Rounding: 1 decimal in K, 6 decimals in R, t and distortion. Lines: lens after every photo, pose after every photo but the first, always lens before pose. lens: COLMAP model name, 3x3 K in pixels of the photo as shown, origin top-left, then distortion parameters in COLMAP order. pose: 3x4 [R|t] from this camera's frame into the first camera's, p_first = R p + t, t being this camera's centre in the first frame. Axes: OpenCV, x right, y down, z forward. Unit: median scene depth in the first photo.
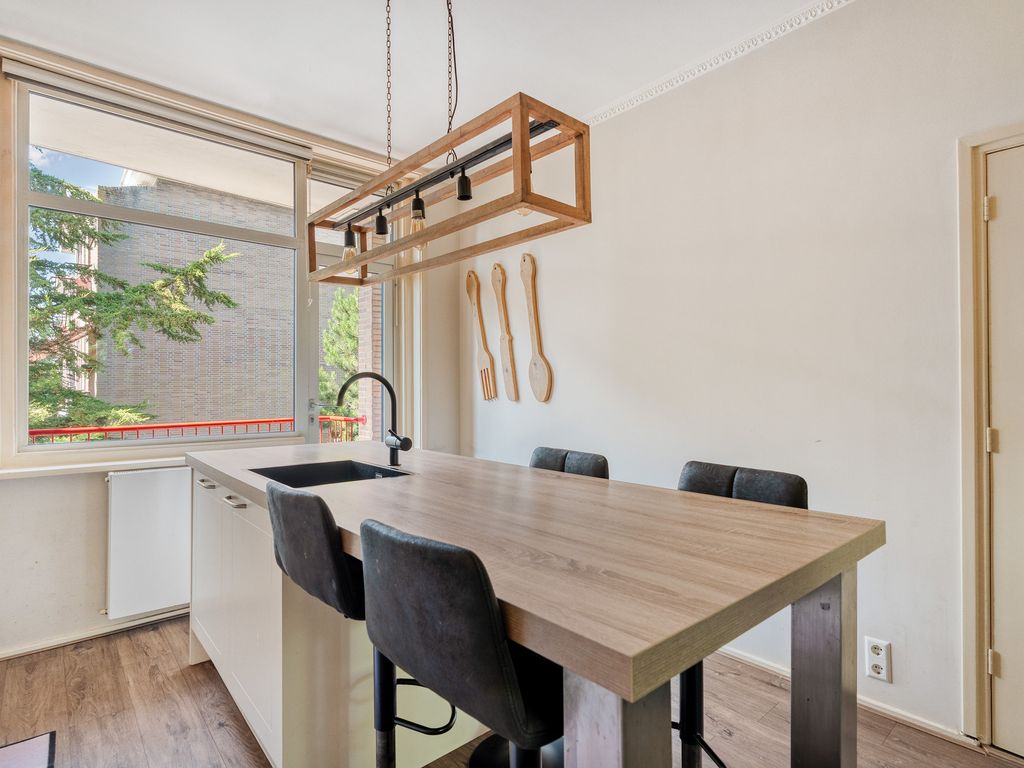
lens RADIAL K [[535.4, 0, 508.4], [0, 535.4, 386.6], [0, 0, 1]] dist [-0.000182, -0.000391]
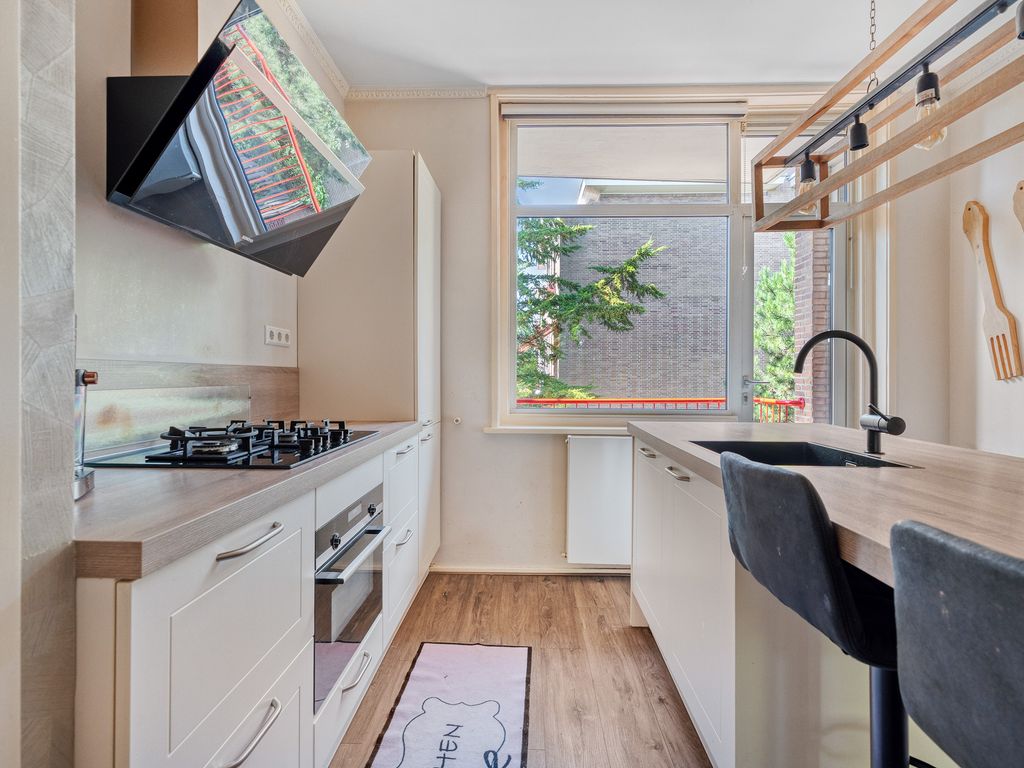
lens RADIAL K [[528.5, 0, 510.8], [0, 528.5, 375.6], [0, 0, 1]] dist [0.000805, 0.000001]
pose [[0.734305, 0.004786, -0.678803, -0.060414], [-0.001934, 0.999986, 0.004958, 0.024950], [0.678817, -0.002327, 0.734304, 0.075110]]
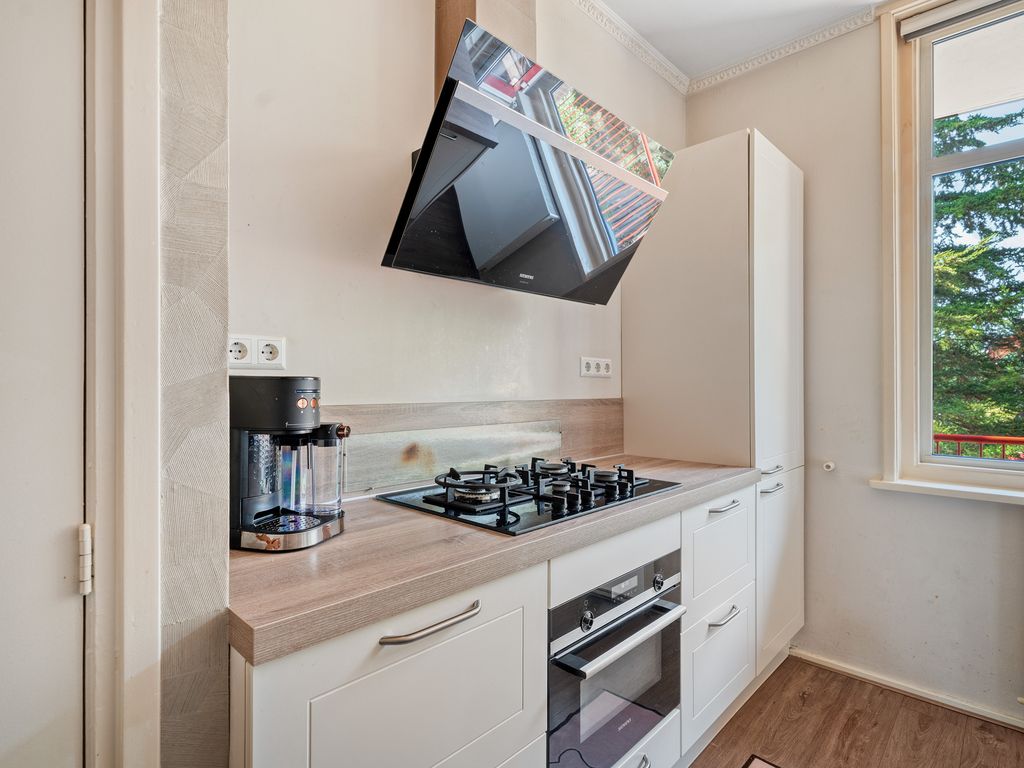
lens RADIAL K [[535.4, 0, 508.4], [0, 535.4, 386.6], [0, 0, 1]] dist [-0.000182, -0.000391]
pose [[0.096986, 0.002193, -0.995283, -0.100031], [0.002382, 0.999994, 0.002435, -0.004342], [0.995283, -0.002607, 0.096981, 0.223220]]
